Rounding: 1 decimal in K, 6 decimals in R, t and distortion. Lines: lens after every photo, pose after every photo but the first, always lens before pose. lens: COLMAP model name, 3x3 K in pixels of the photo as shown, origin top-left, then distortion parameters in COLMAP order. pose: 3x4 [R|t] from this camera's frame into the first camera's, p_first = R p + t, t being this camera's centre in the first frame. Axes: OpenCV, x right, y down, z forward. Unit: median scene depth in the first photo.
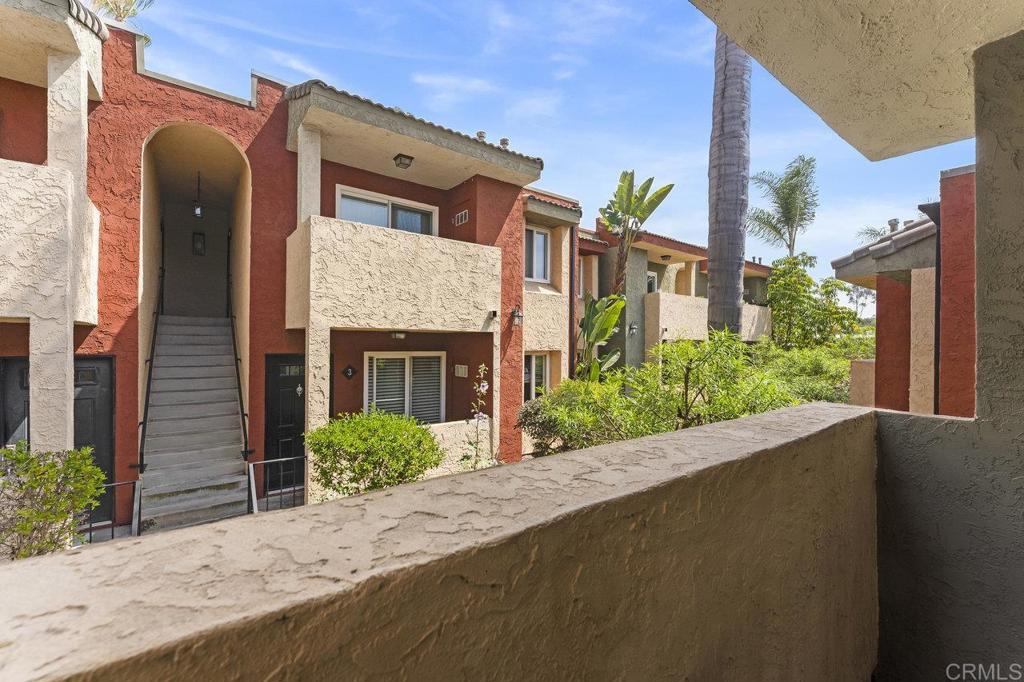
lens RADIAL K [[409.8, 0, 510.9], [0, 409.8, 343.7], [0, 0, 1]] dist [-0.001866, -0.000081]
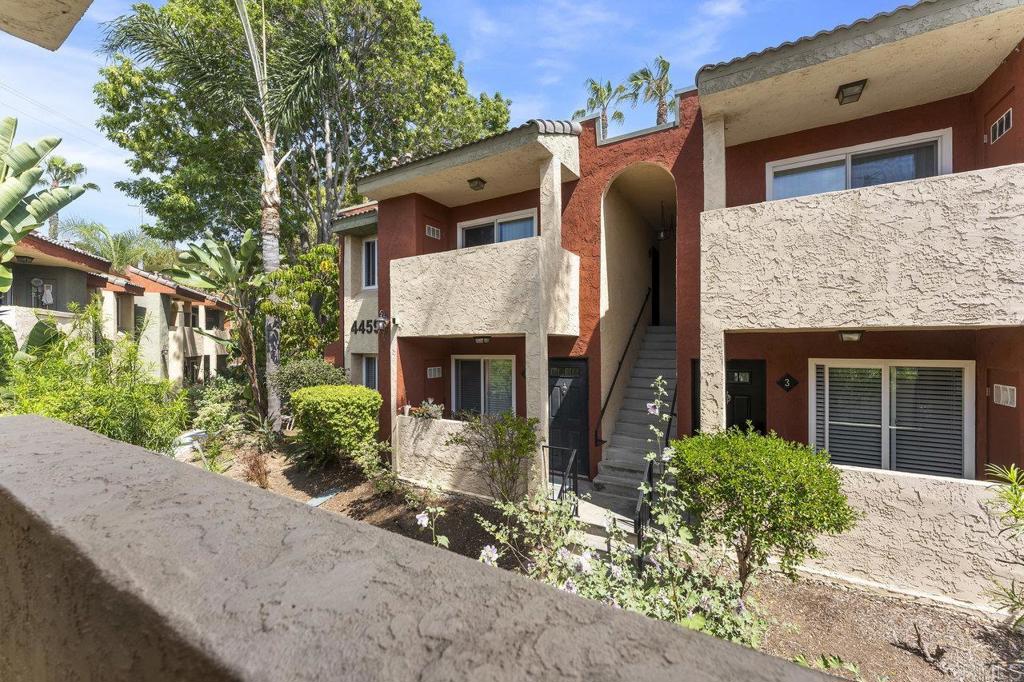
lens RADIAL K [[409.8, 0, 507.7], [0, 409.8, 348.1], [0, 0, 1]] dist [-0.001866, -0.000081]
pose [[0.384937, -0.005972, -0.922923, 0.179816], [0.003483, 0.999981, -0.005018, 0.001885], [0.922936, -0.001283, 0.384951, 0.188789]]
